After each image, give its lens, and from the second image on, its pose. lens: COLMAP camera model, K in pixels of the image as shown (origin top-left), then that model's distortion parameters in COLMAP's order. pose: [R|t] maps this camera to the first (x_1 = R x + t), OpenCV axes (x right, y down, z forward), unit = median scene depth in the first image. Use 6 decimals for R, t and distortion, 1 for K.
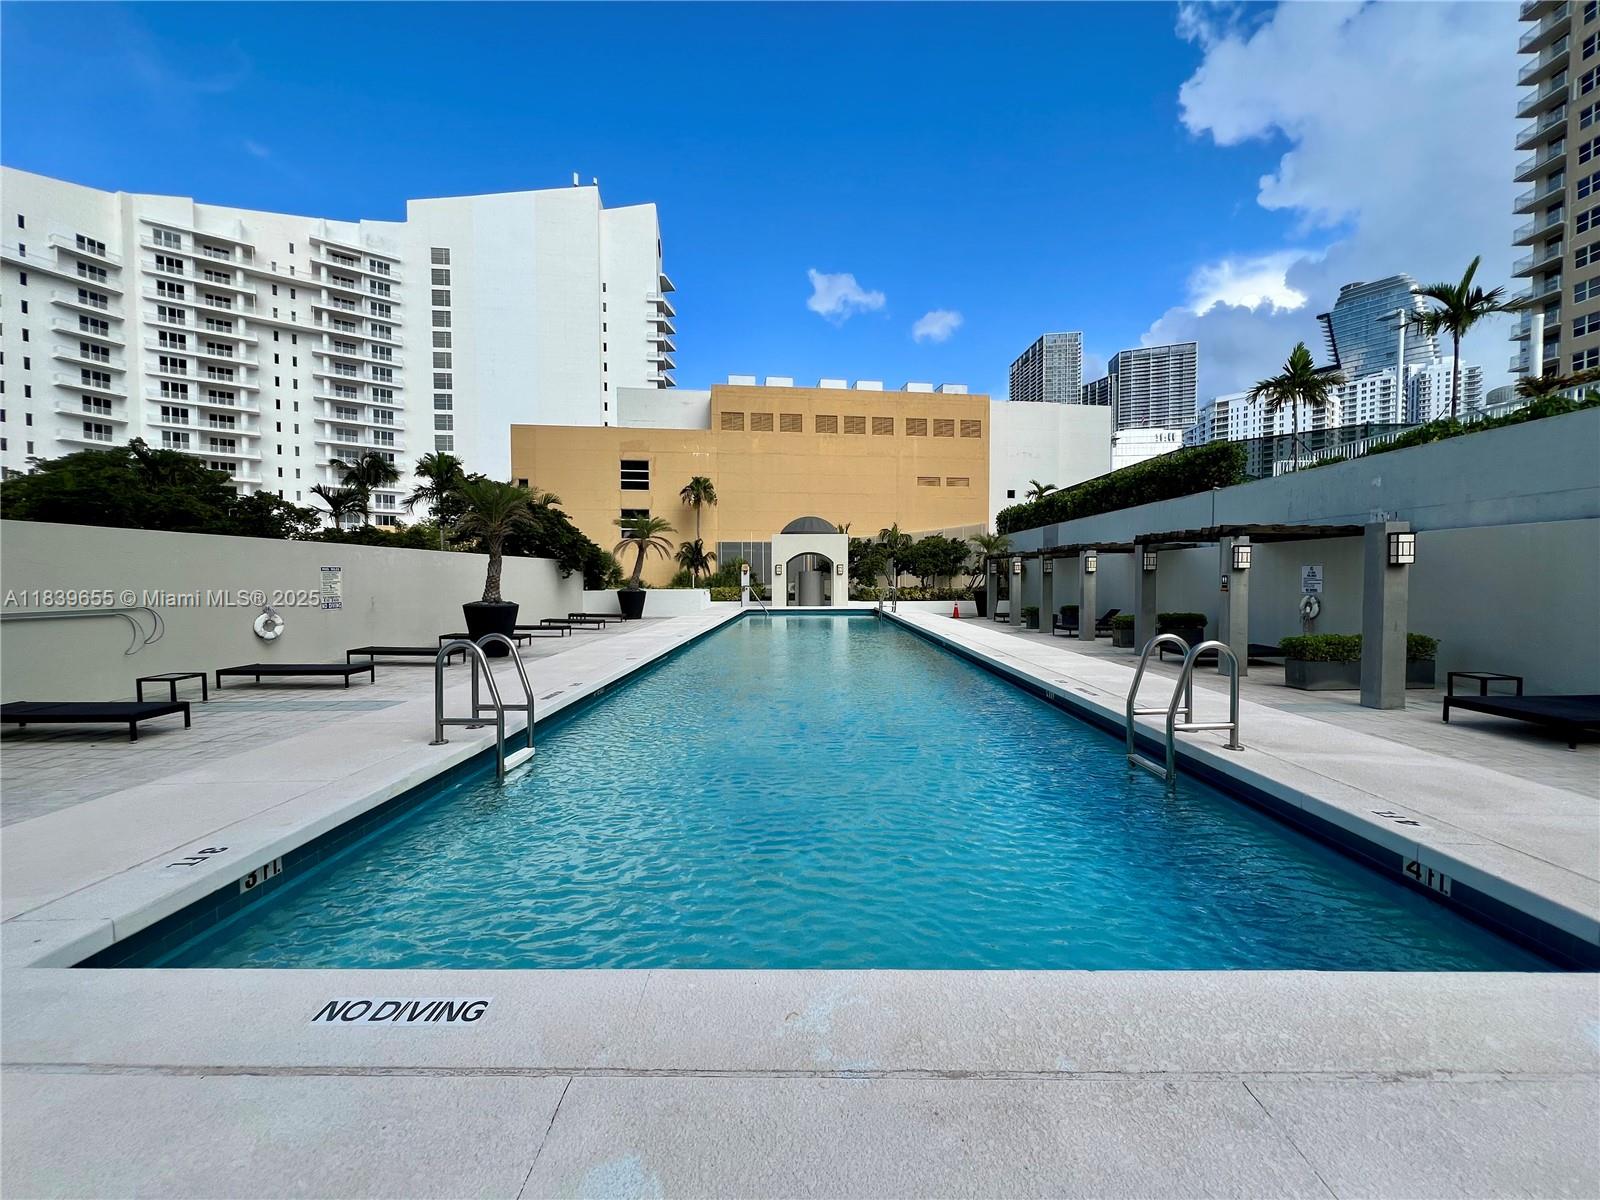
lens RADIAL K [[644.9, 0, 801.7], [0, 644.9, 599.8], [0, 0, 1]] dist [-0.000748, 0.002400]
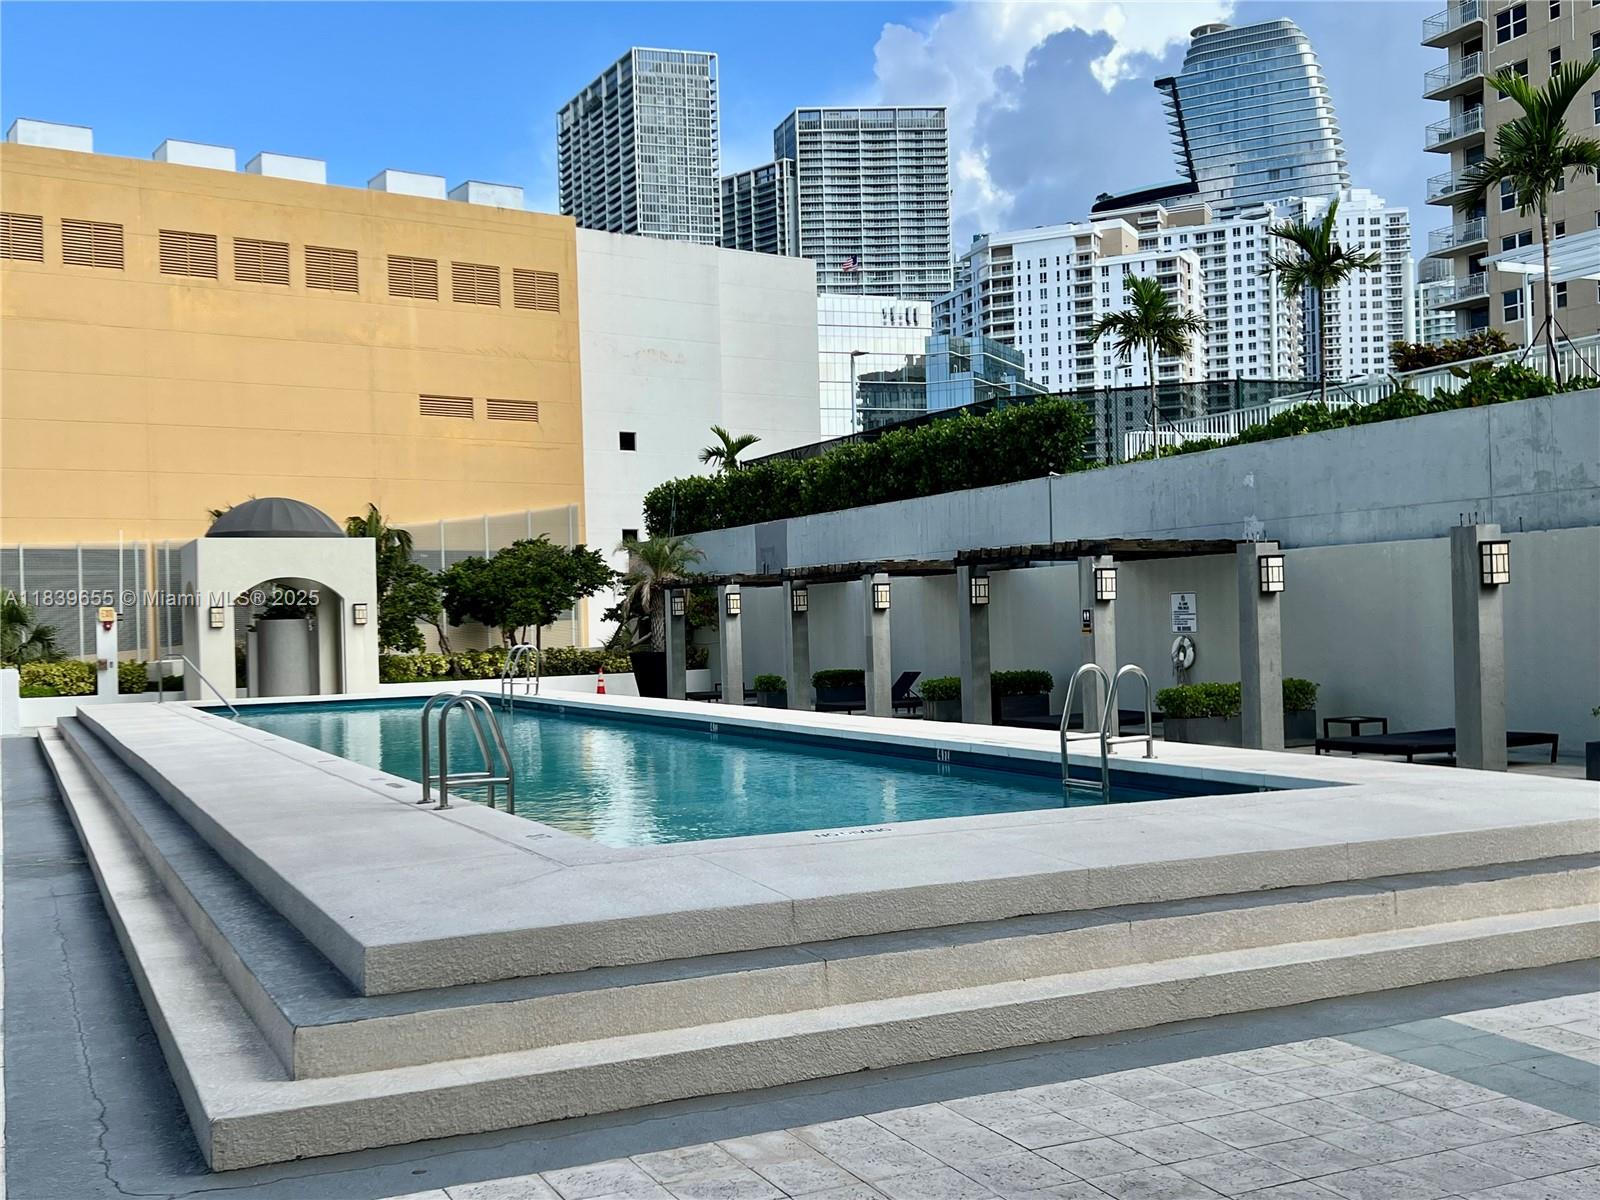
lens RADIAL K [[1673.5, 0, 799.4], [0, 1673.5, 611.9], [0, 0, 1]] dist [0.088724, 0.000000]
pose [[0.899089, -0.019431, 0.437335, -0.086700], [0.039710, 0.998516, -0.037272, 0.004074], [-0.435961, 0.050877, 0.898526, -0.103864]]
